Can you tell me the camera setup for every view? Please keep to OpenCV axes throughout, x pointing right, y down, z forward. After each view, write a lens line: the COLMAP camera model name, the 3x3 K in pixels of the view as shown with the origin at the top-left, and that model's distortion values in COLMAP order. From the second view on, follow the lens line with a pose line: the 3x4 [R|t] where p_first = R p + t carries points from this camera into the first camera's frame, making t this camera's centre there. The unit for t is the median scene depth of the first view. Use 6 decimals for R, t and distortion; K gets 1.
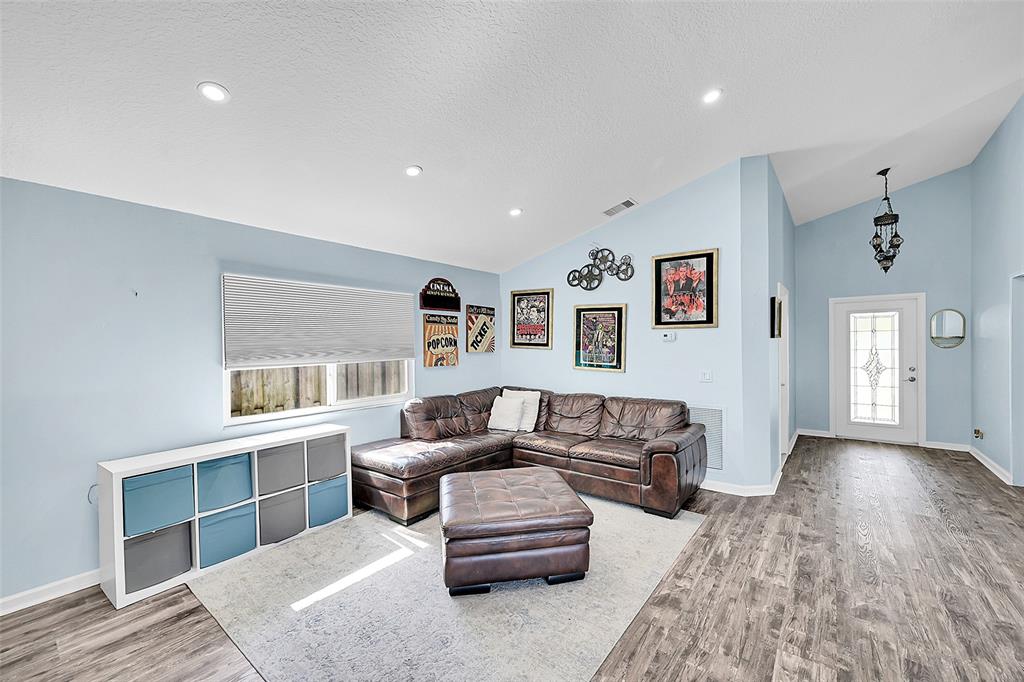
lens RADIAL K [[410.7, 0, 528.2], [0, 410.7, 349.0], [0, 0, 1]] dist [-0.000282, 0.000162]
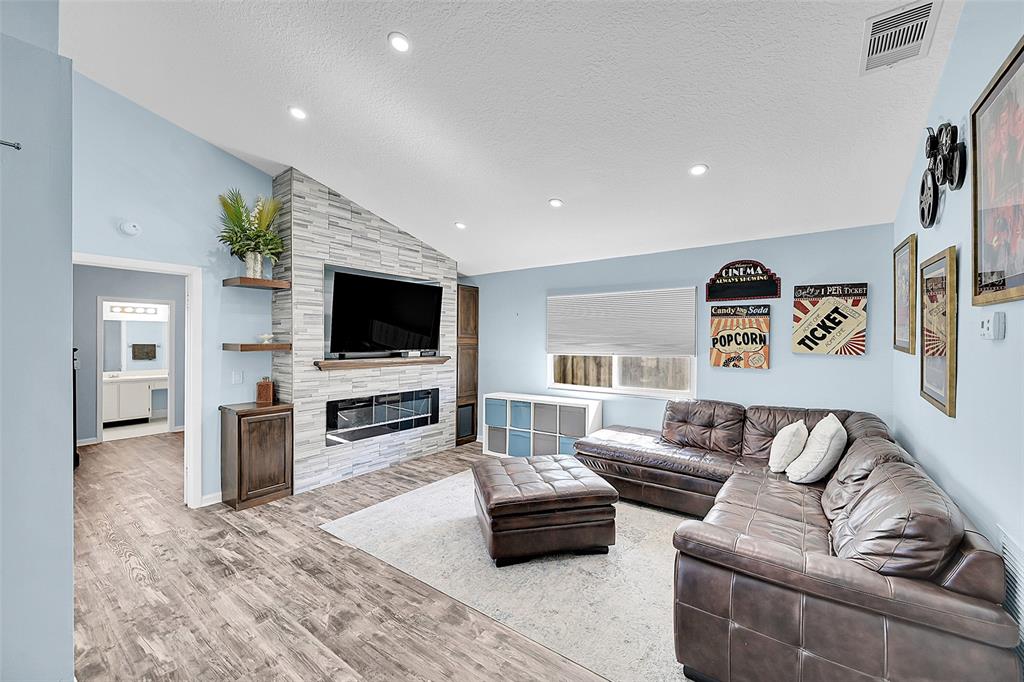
lens RADIAL K [[410.7, 0, 499.6], [0, 410.7, 340.4], [0, 0, 1]] dist [-0.000282, 0.000162]
pose [[-0.019696, 0.011516, -0.999740, 0.627284], [-0.014900, 0.999819, 0.011810, -0.015682], [0.999695, 0.015129, -0.019521, 0.545453]]
